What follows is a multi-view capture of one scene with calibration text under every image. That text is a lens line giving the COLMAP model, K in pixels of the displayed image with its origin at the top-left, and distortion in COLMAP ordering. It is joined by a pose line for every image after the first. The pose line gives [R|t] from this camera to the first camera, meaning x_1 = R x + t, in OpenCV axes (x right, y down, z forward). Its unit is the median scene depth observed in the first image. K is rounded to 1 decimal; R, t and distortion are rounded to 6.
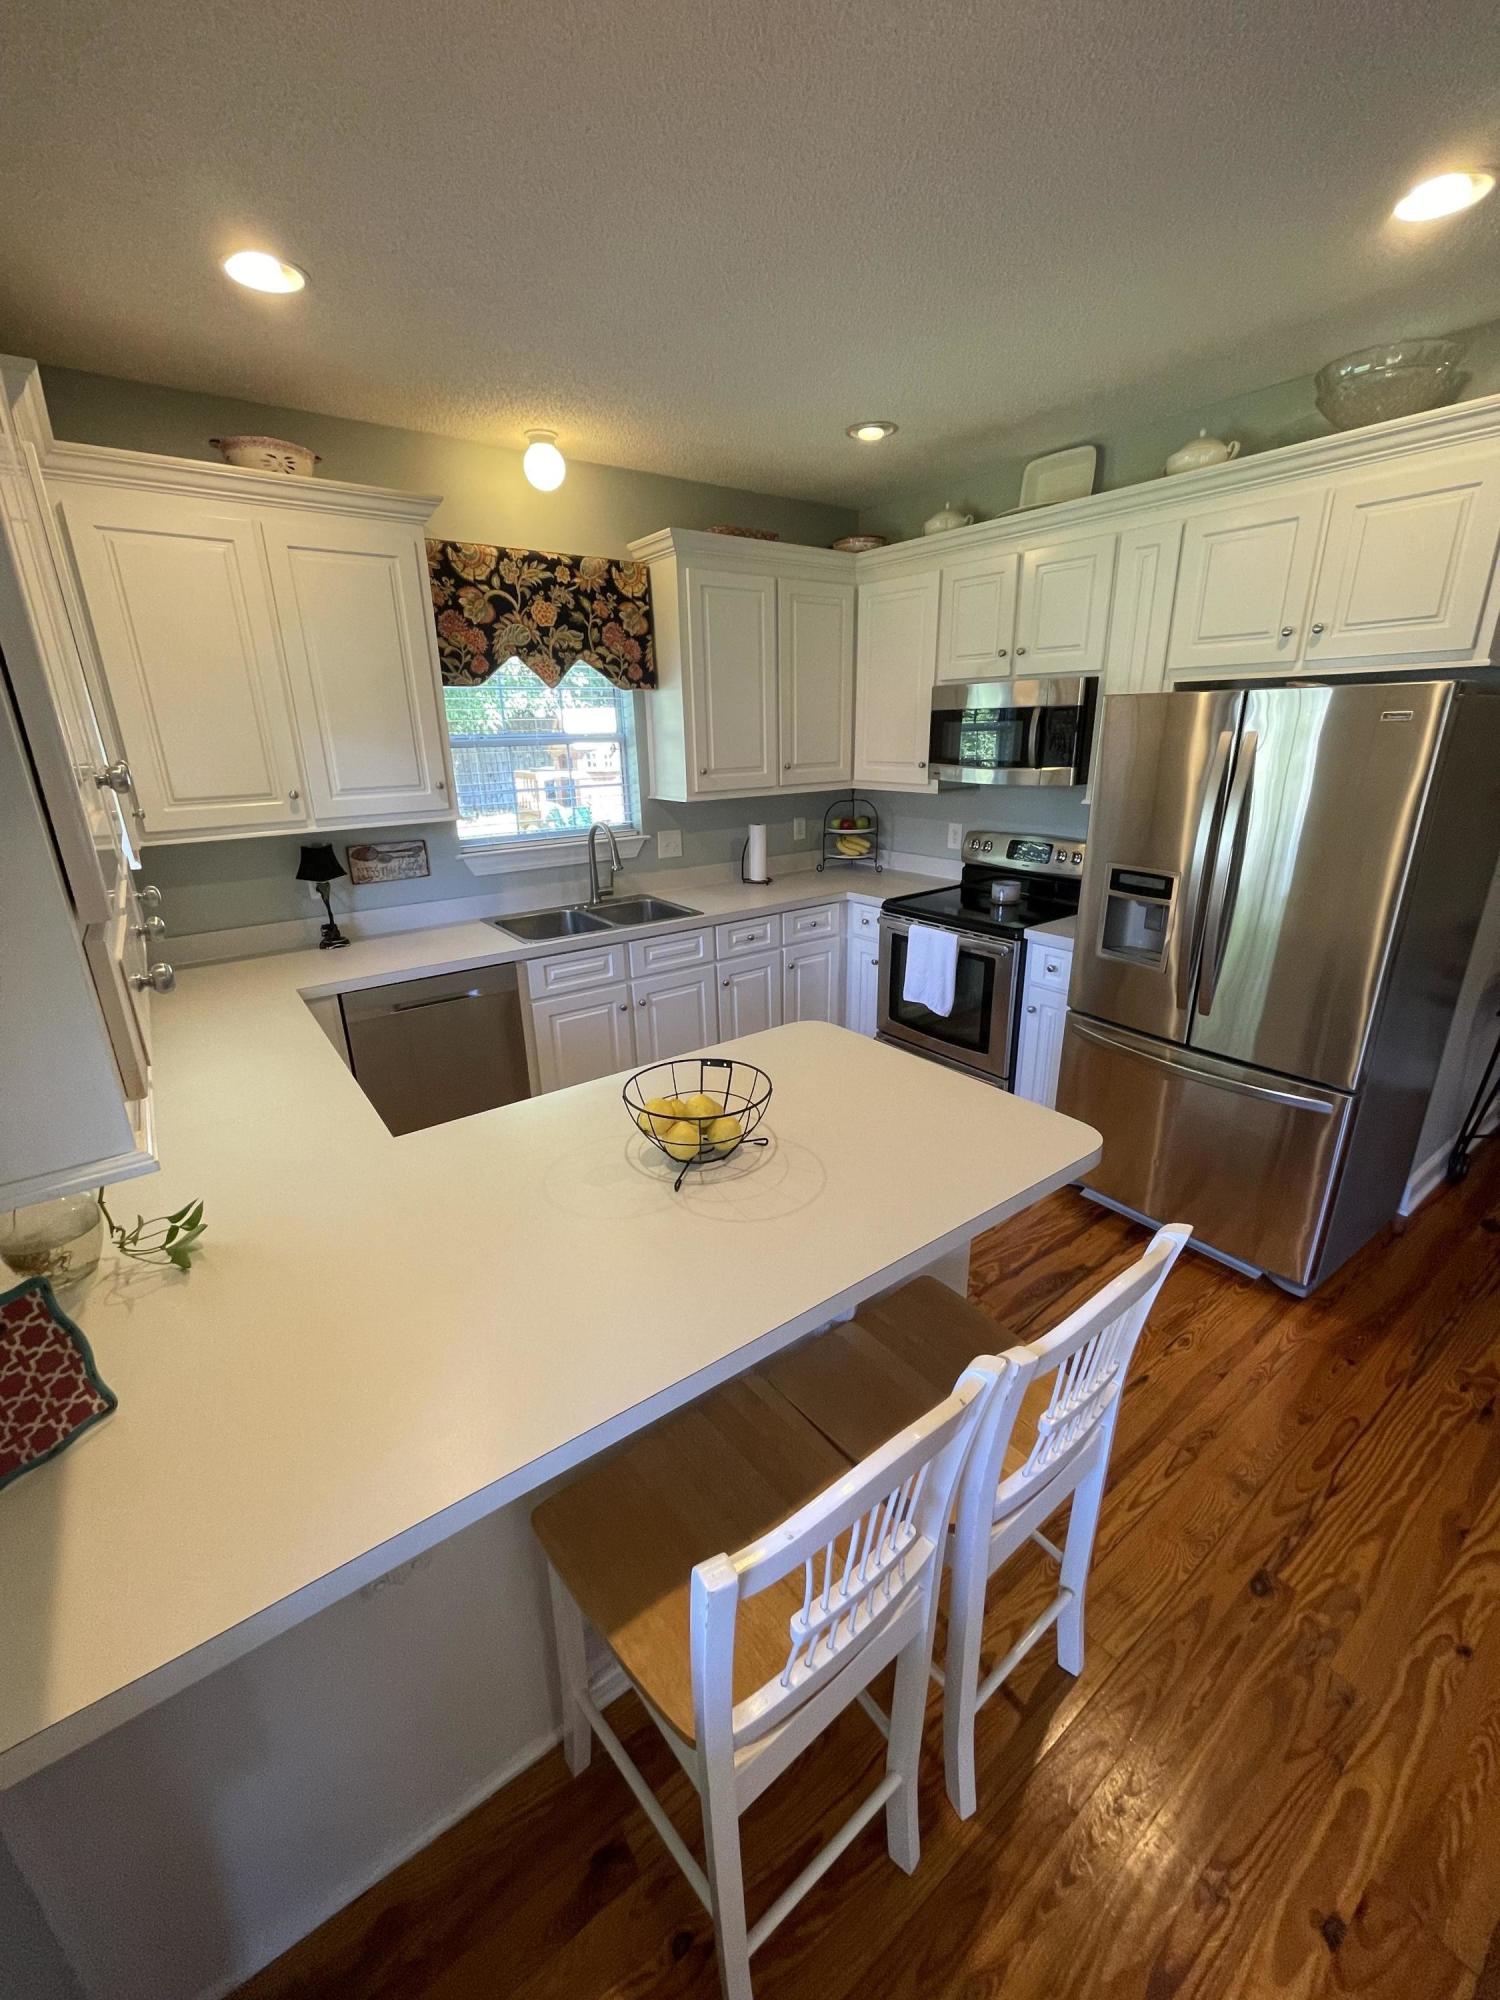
lens RADIAL K [[804.4, 0, 750.0], [0, 804.4, 1000.0], [0, 0, 1]] dist [-0.007024, 0.000944]
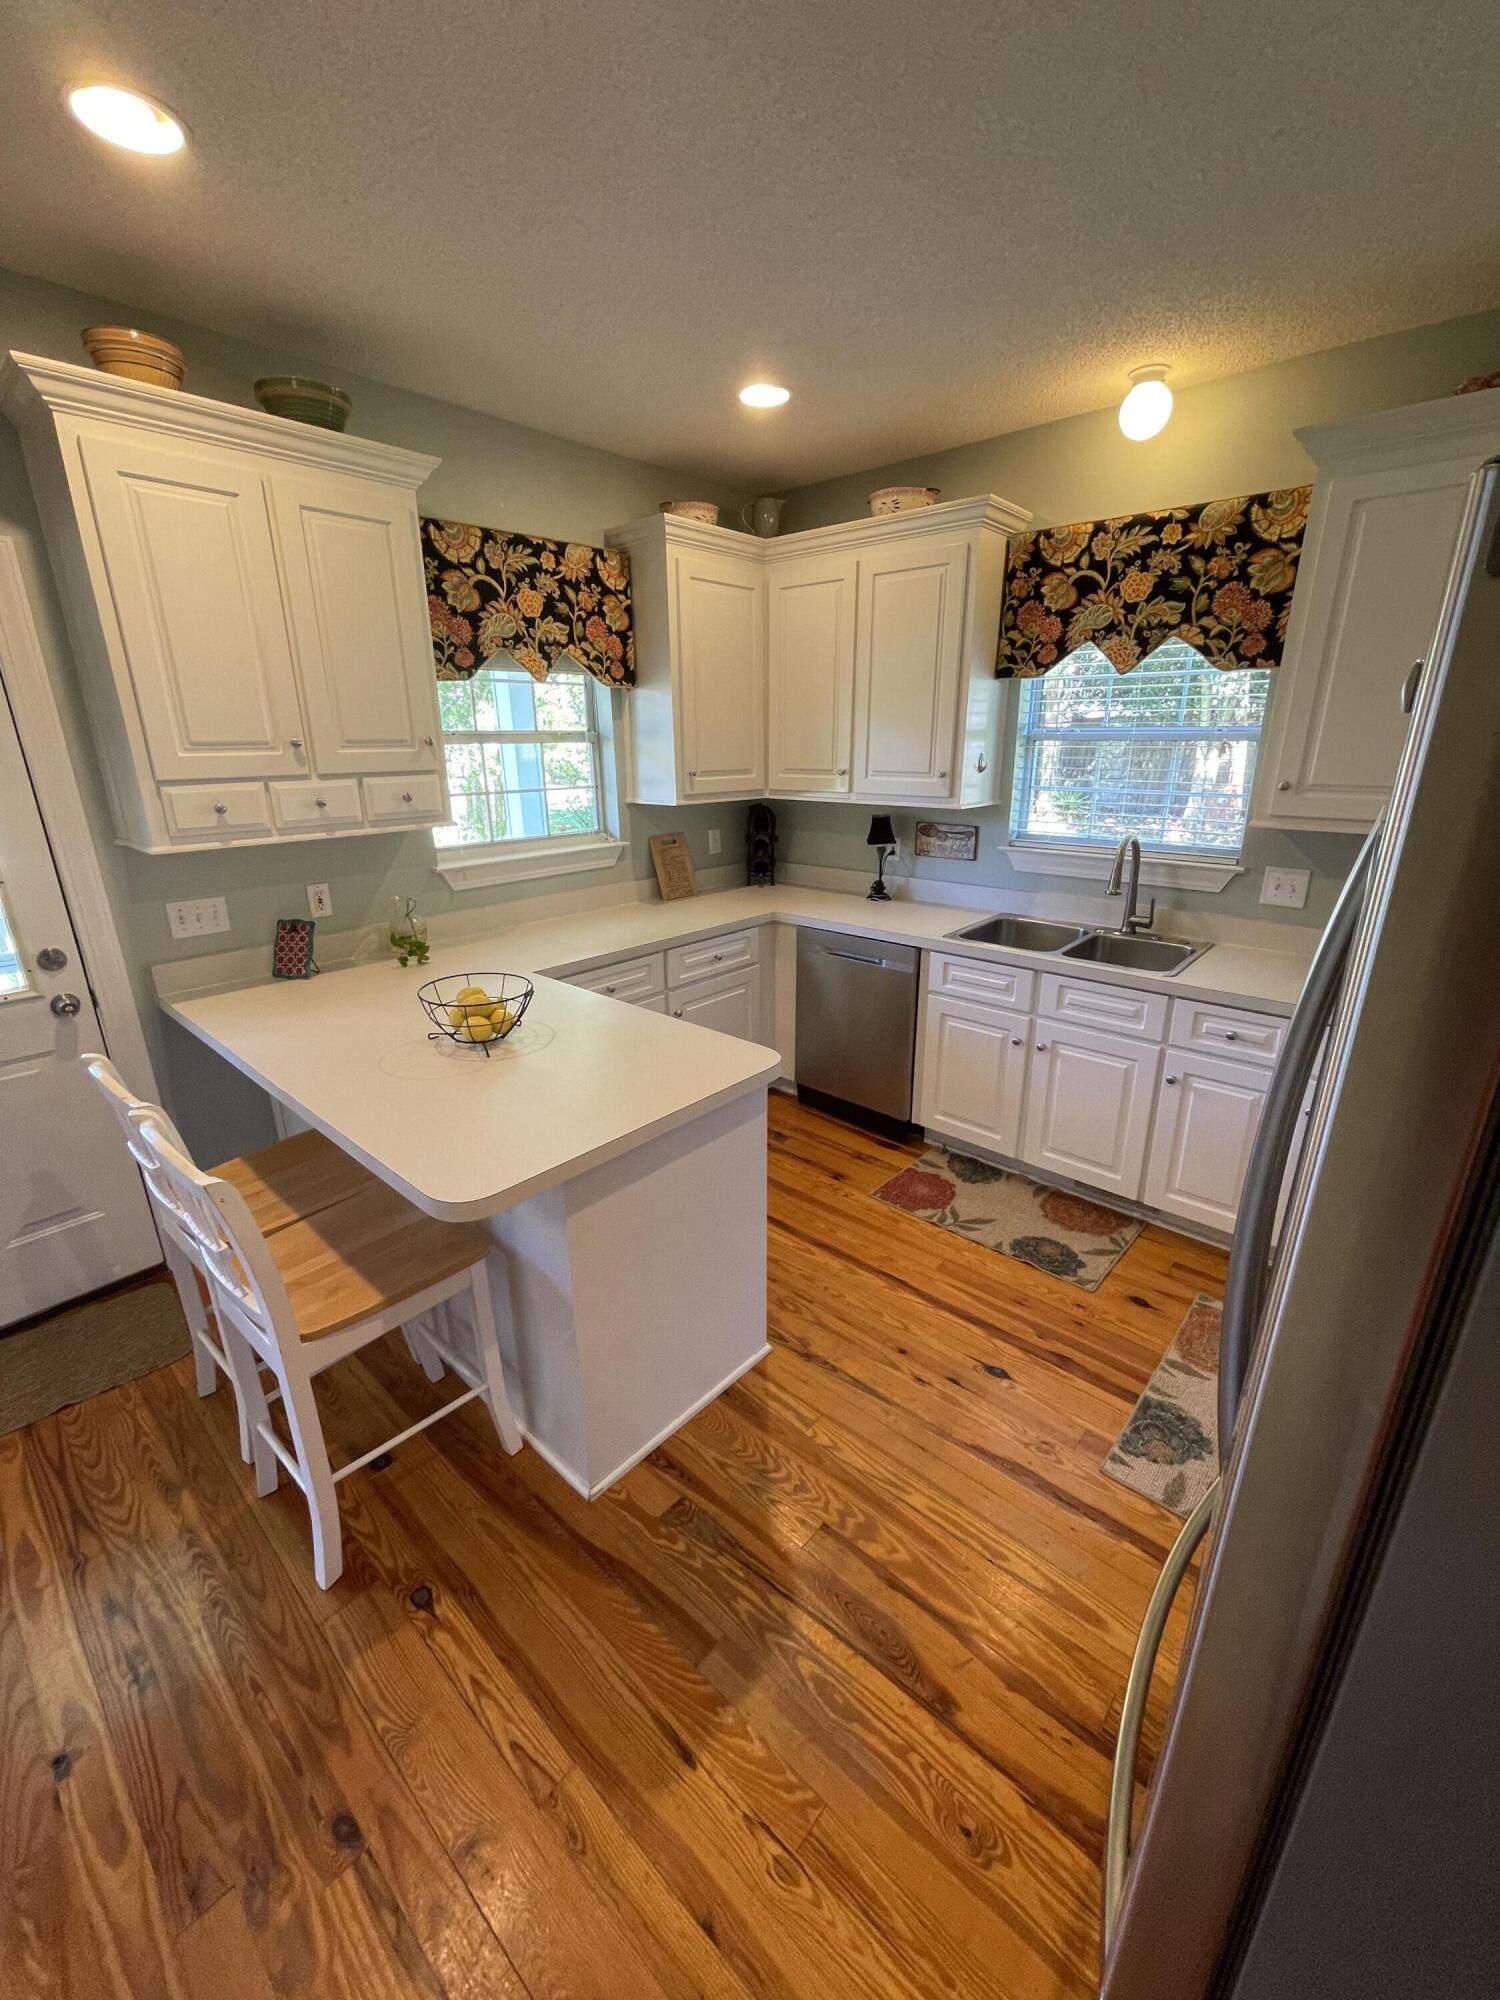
lens RADIAL K [[804.4, 0, 750.0], [0, 804.4, 1000.0], [0, 0, 1]] dist [-0.007024, 0.000944]
pose [[0.202239, 0.325410, -0.923692, 0.605592], [-0.312760, 0.915252, 0.253959, -0.171230], [0.928052, 0.237533, 0.286875, 0.489876]]
